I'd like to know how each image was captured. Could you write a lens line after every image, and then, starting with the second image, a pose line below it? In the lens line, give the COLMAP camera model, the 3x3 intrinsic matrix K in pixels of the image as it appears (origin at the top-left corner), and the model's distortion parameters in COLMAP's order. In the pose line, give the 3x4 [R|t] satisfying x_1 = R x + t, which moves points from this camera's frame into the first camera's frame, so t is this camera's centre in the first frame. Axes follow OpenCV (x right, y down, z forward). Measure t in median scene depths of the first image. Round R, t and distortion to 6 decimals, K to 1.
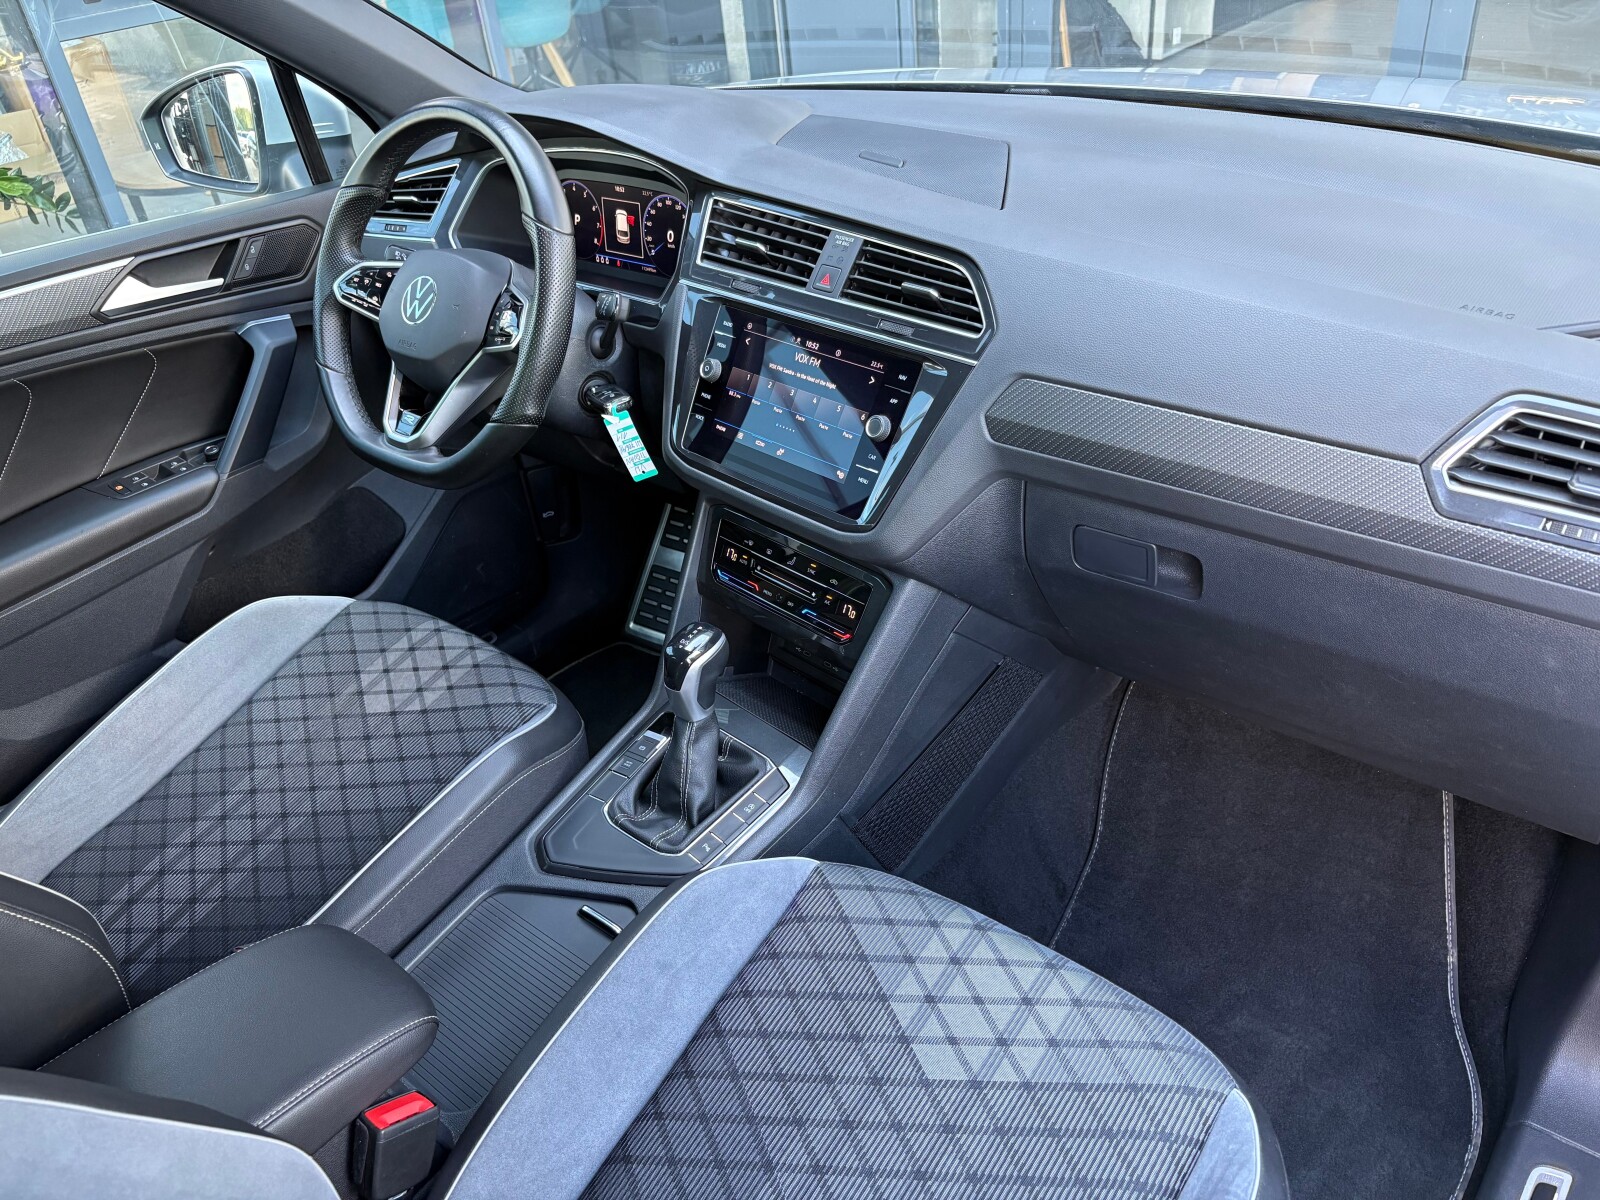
lens RADIAL K [[1235.5, 0, 813.2], [0, 1235.5, 608.5], [0, 0, 1]] dist [0.021786, -0.024267]
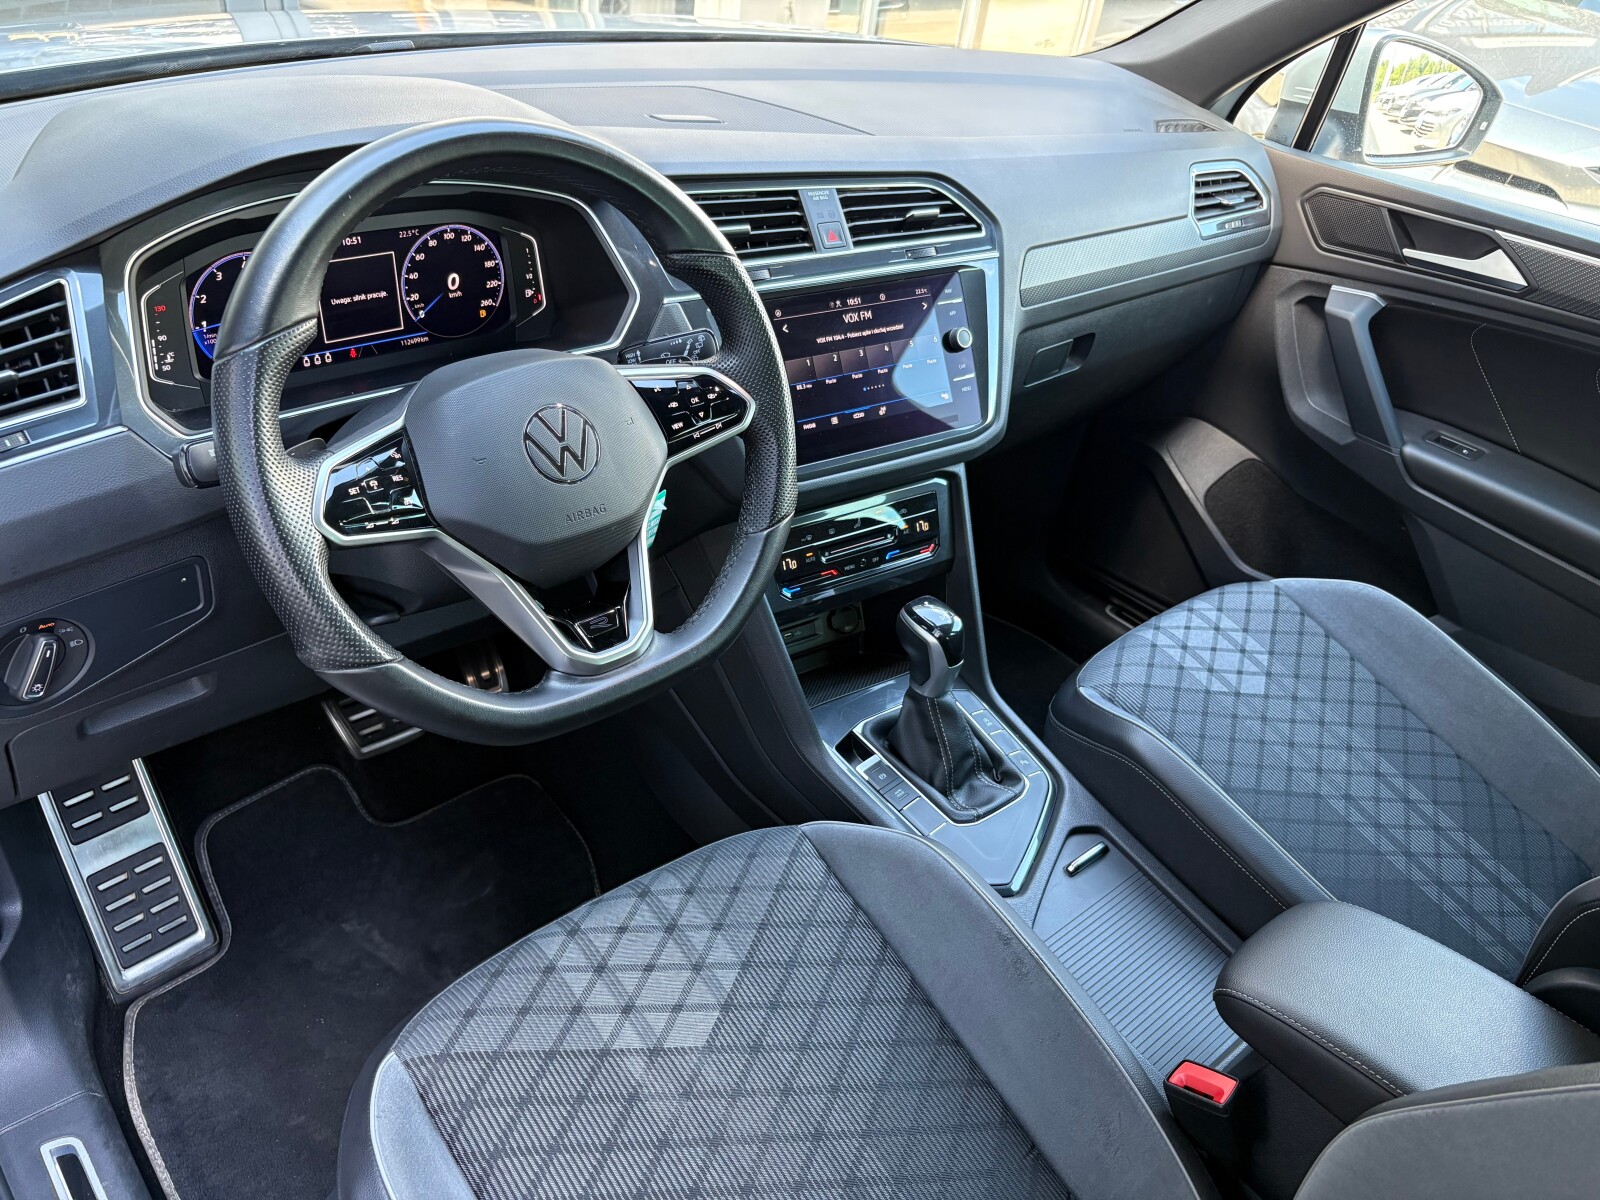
lens RADIAL K [[1235.5, 0, 815.2], [0, 1235.5, 600.4], [0, 0, 1]] dist [0.021786, -0.024267]
pose [[0.138237, -0.468399, 0.872636, -0.944198], [0.436197, 0.819831, 0.370957, -0.380738], [-0.889170, 0.329361, 0.317645, 0.755153]]
